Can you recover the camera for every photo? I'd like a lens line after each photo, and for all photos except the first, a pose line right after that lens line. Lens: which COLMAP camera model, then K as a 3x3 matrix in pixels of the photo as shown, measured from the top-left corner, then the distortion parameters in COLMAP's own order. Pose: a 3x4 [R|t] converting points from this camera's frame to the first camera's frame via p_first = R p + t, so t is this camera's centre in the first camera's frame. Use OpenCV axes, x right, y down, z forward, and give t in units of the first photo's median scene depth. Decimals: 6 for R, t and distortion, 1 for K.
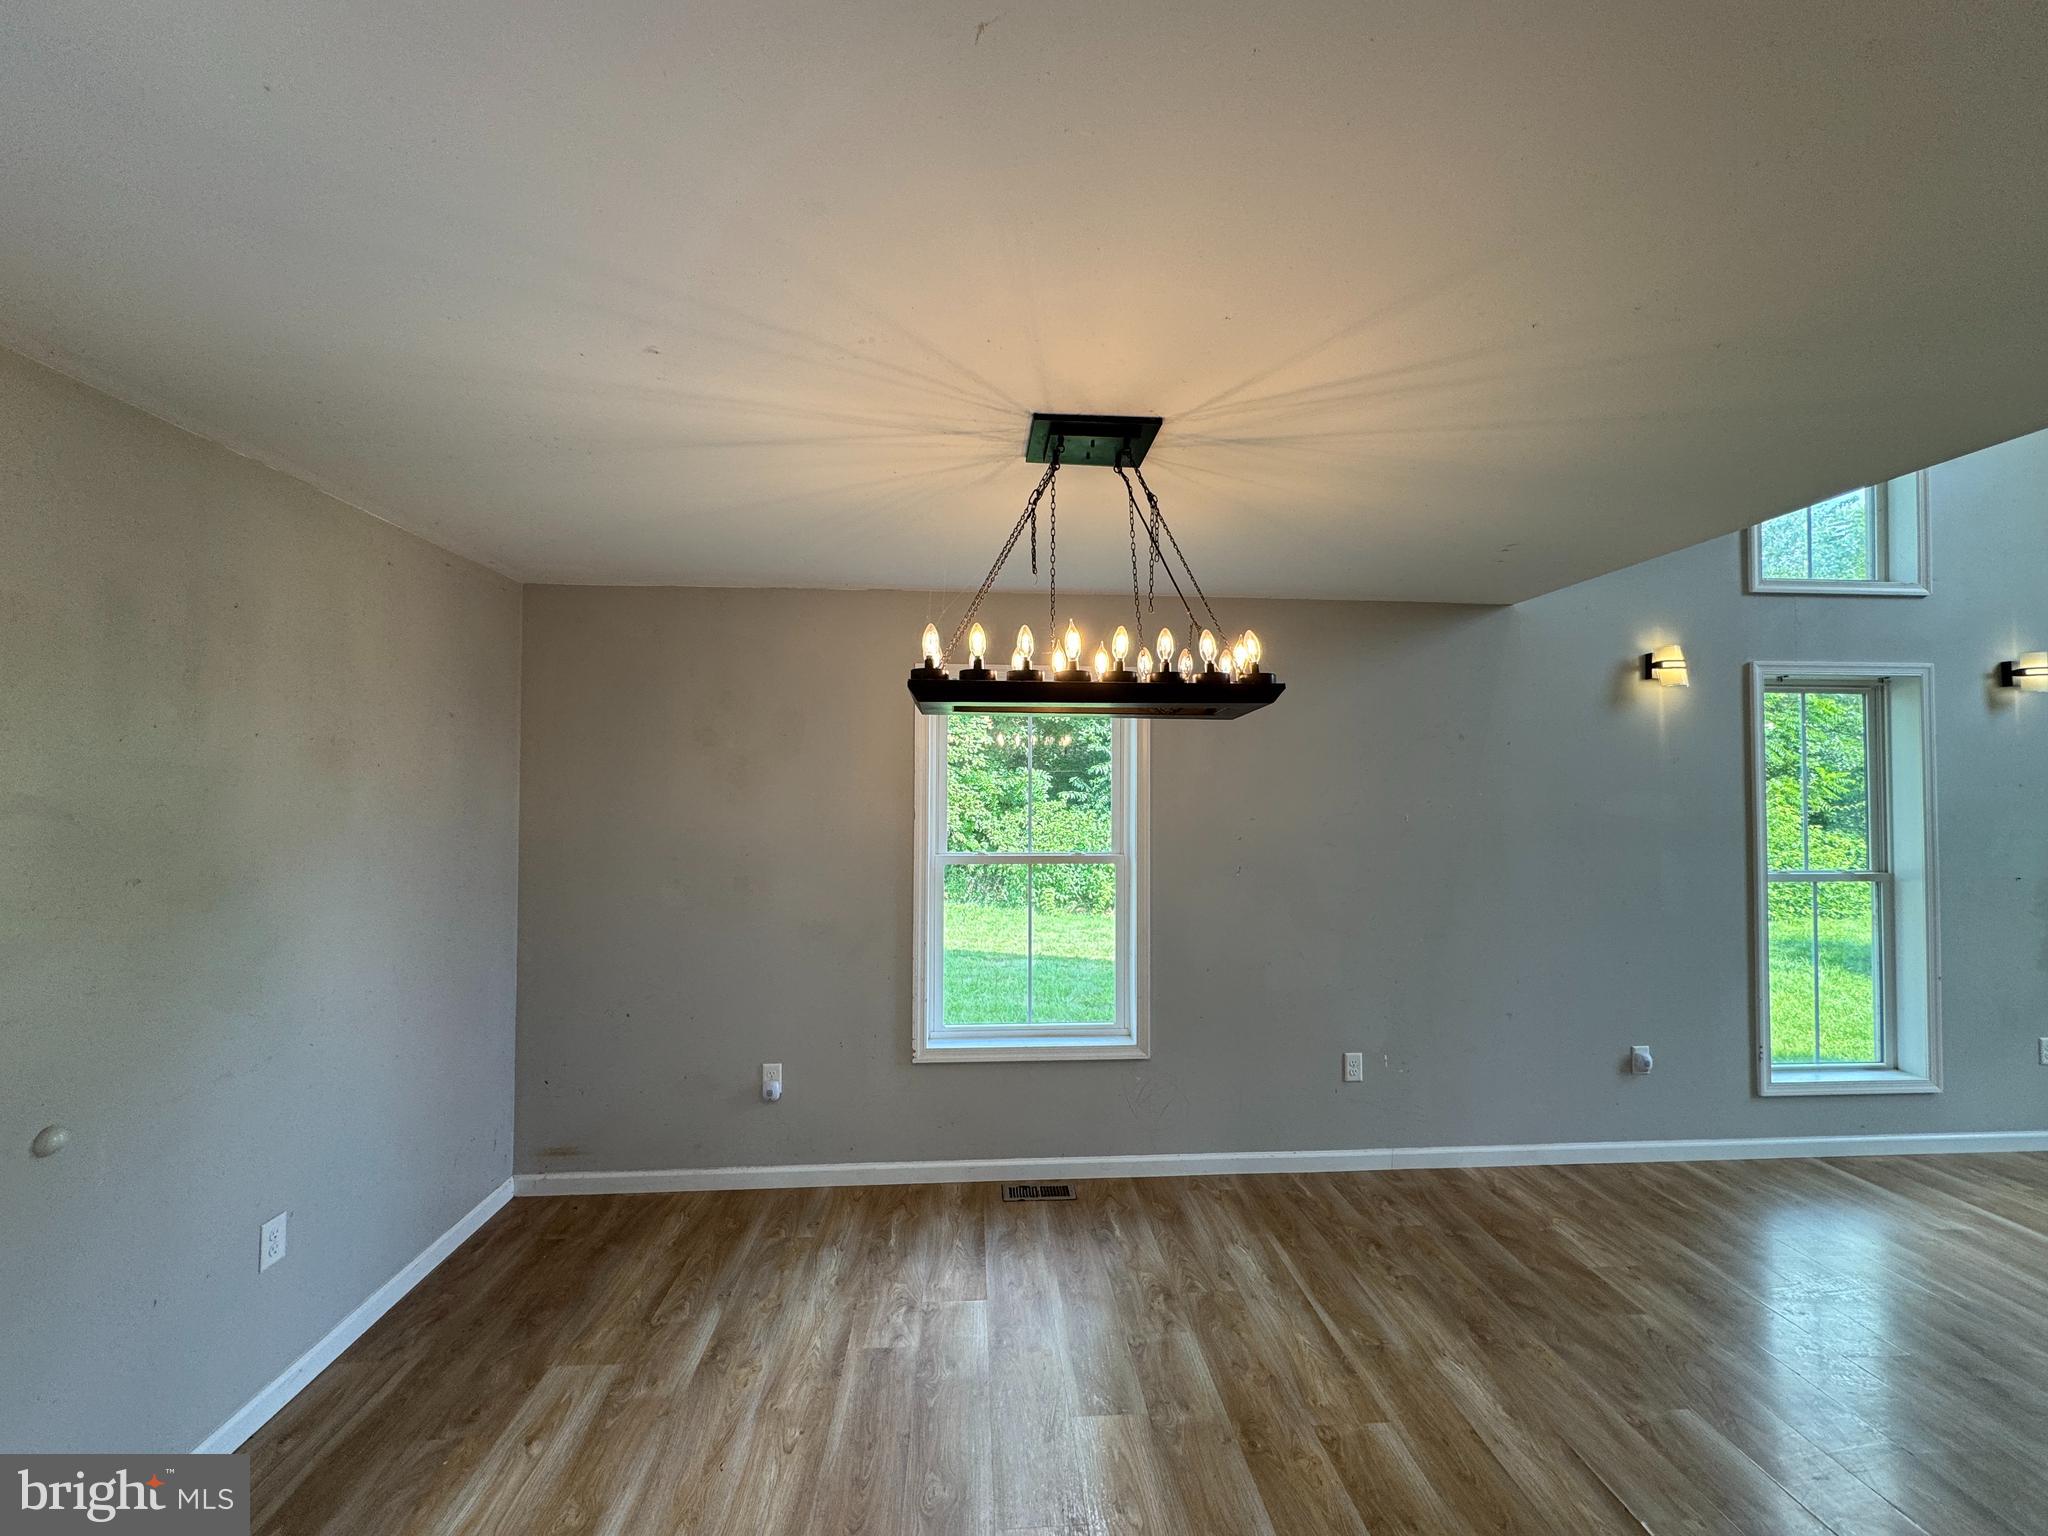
lens RADIAL K [[814.7, 0, 1021.3], [0, 814.7, 767.3], [0, 0, 1]] dist [-0.000618, 0.000329]
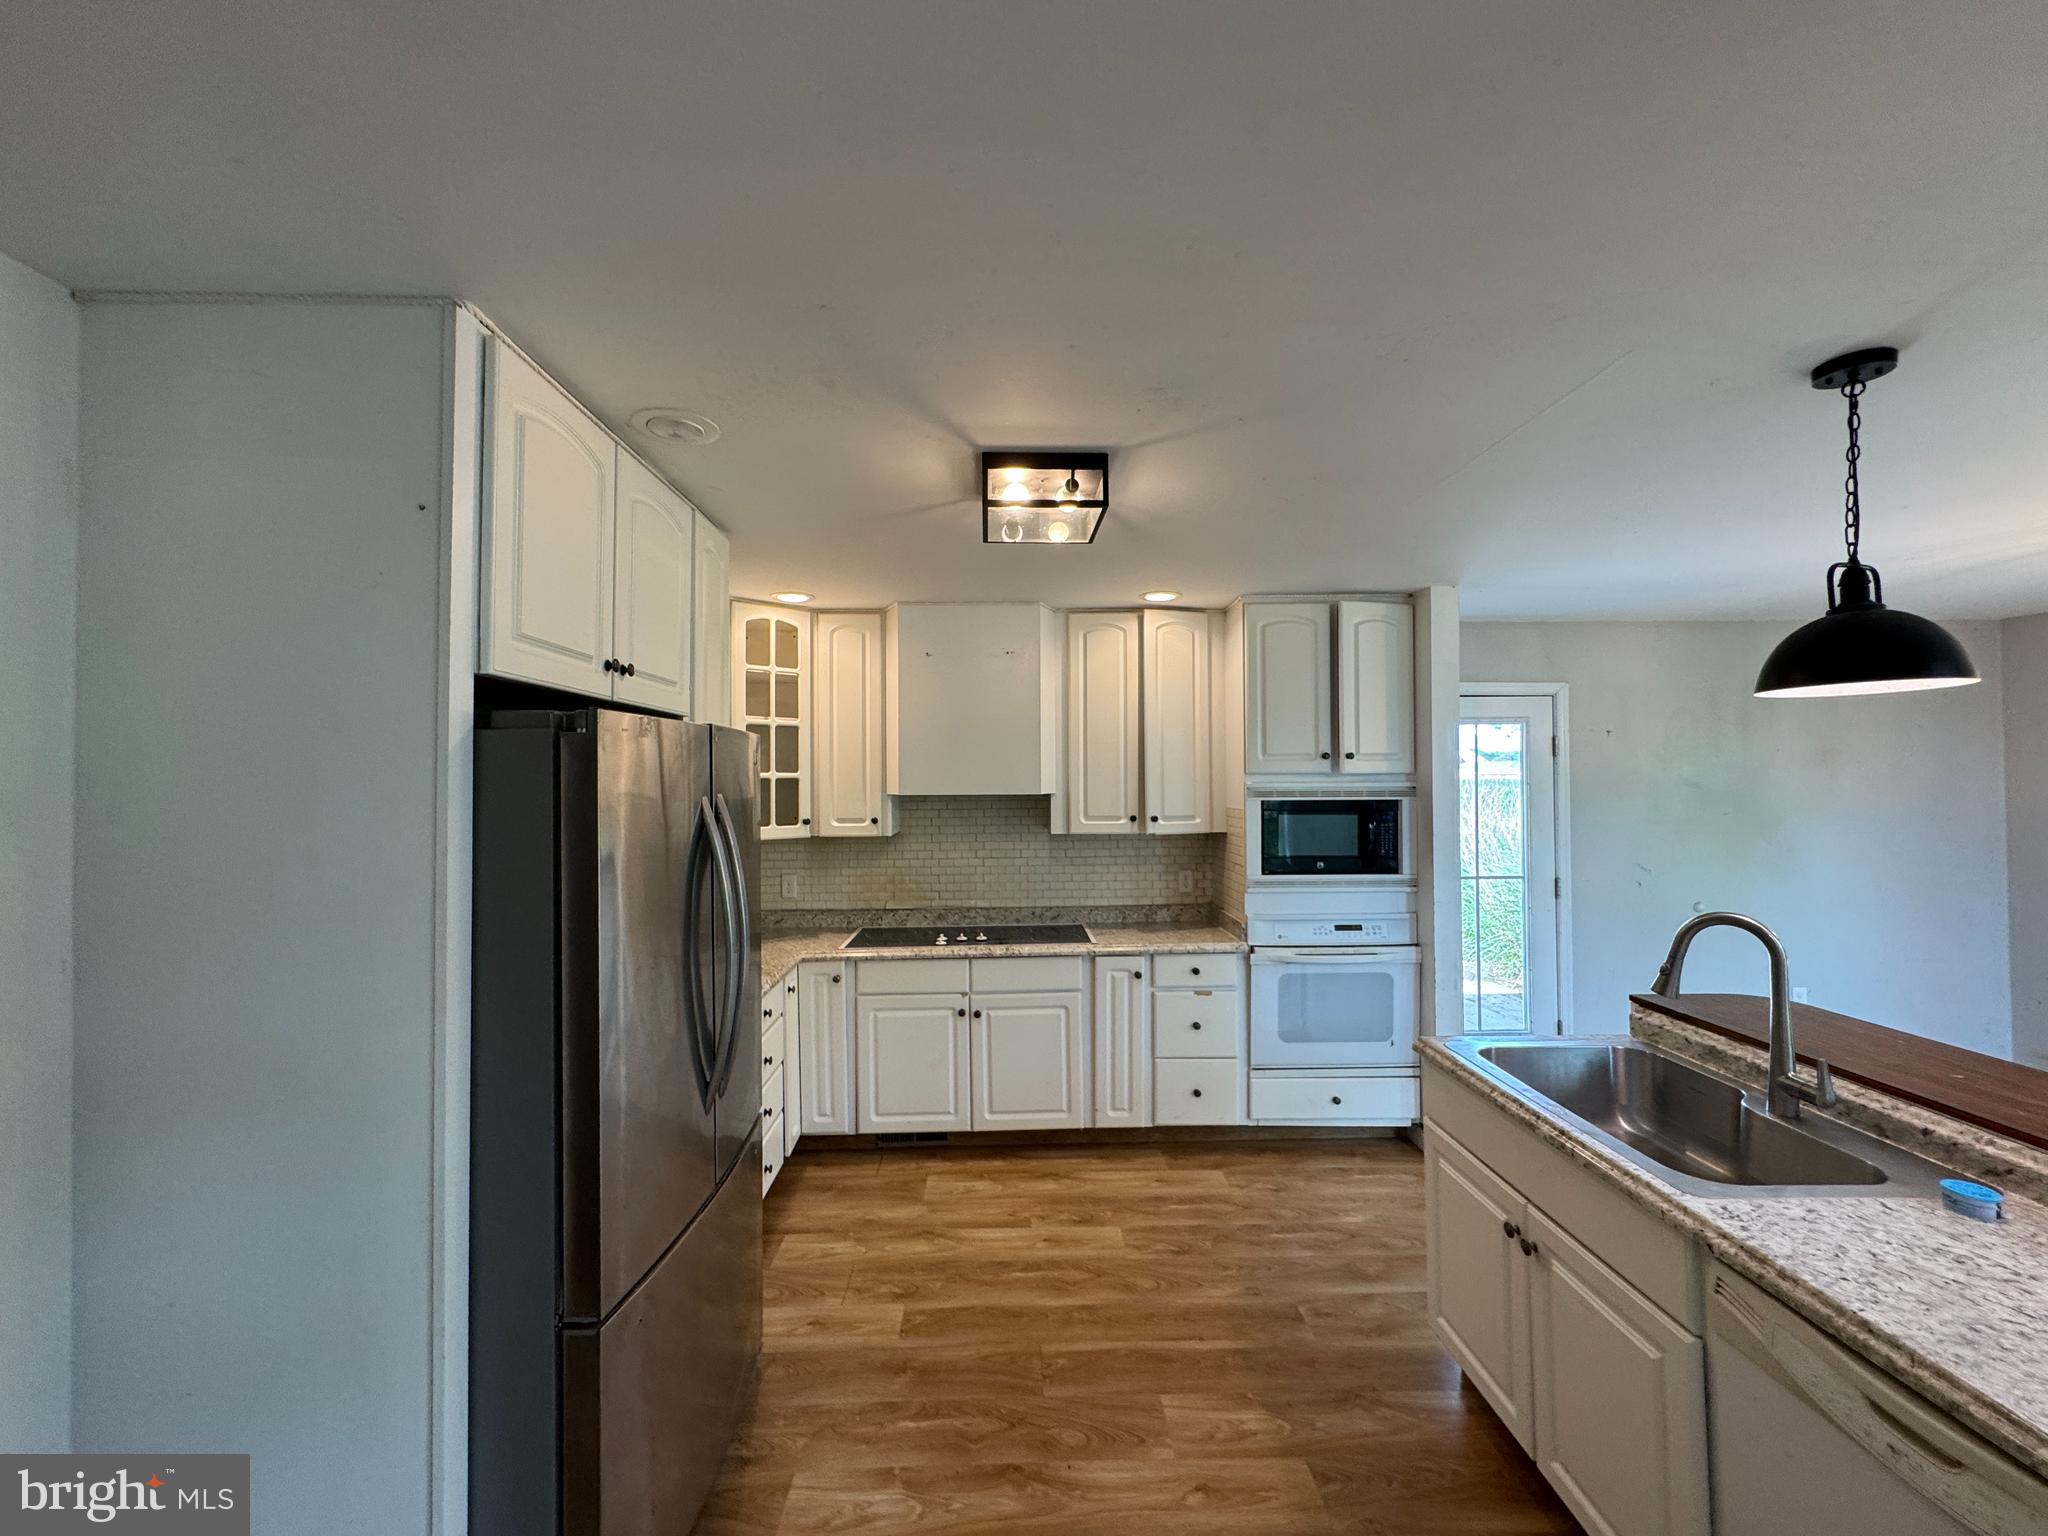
lens RADIAL K [[814.7, 0, 1023.6], [0, 814.7, 769.9], [0, 0, 1]] dist [-0.000618, 0.000329]
pose [[-0.047192, -0.015857, -0.998760, 0.817840], [0.031637, 0.999349, -0.017361, -0.009204], [0.998385, -0.032418, -0.046659, -0.552742]]
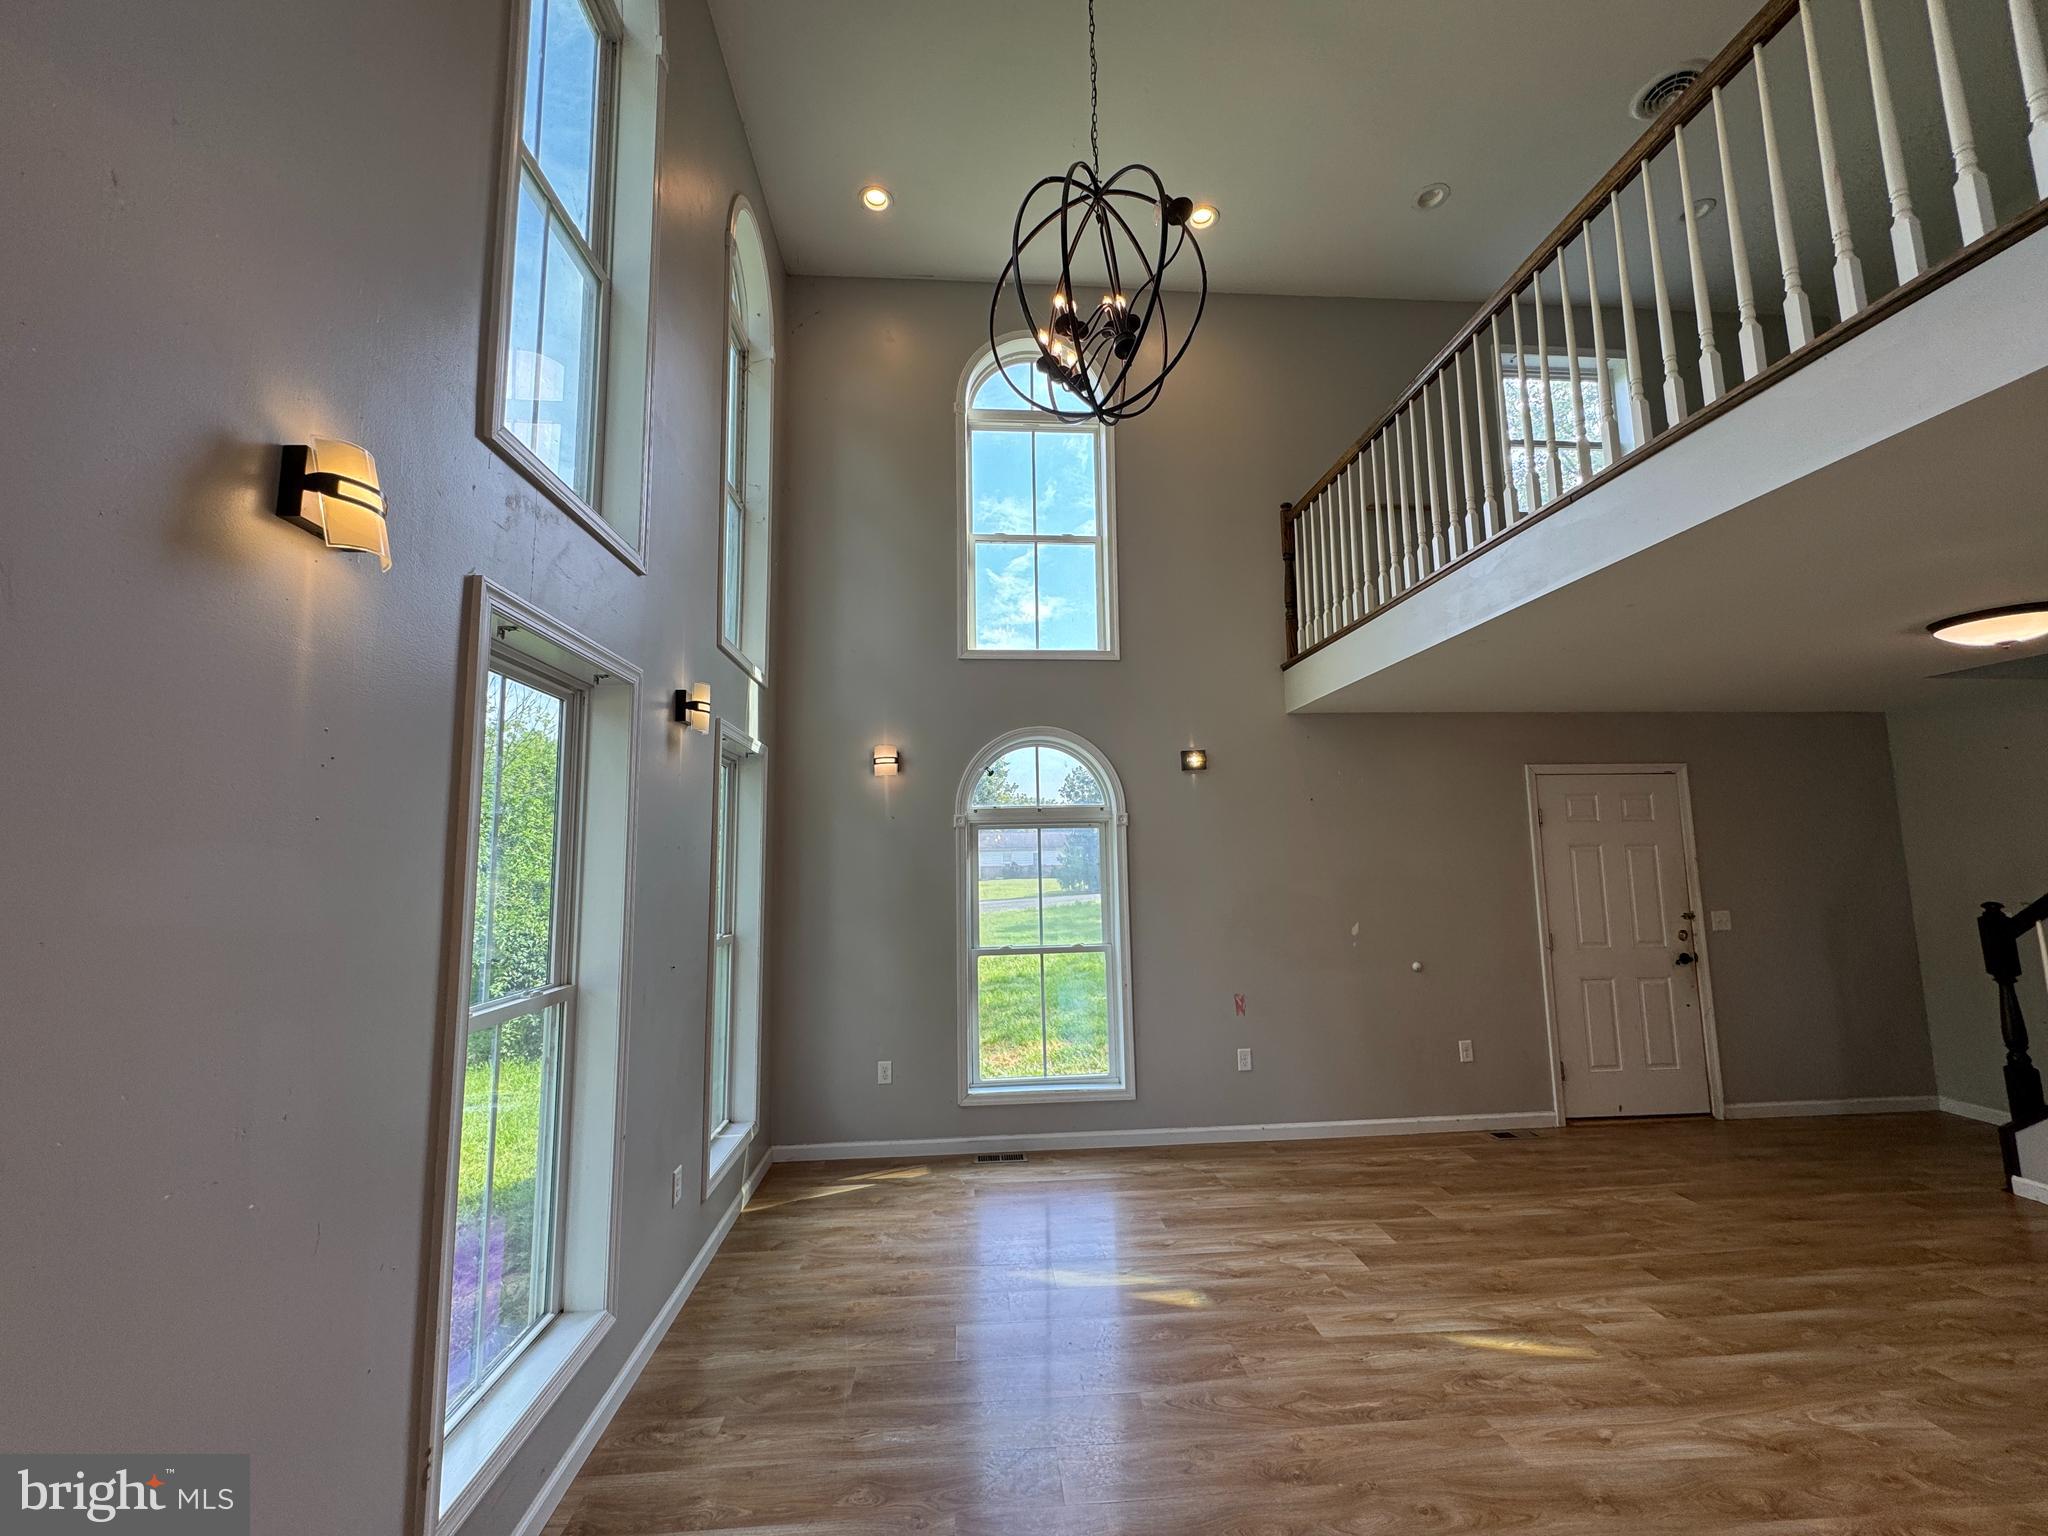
lens RADIAL K [[814.7, 0, 1020.3], [0, 814.7, 769.1], [0, 0, 1]] dist [-0.000618, 0.000329]
pose [[-0.005906, 0.110133, 0.993899, 0.510515], [-0.008234, 0.993878, -0.110180, 0.036896], [-0.999949, -0.008835, -0.004963, 0.804044]]
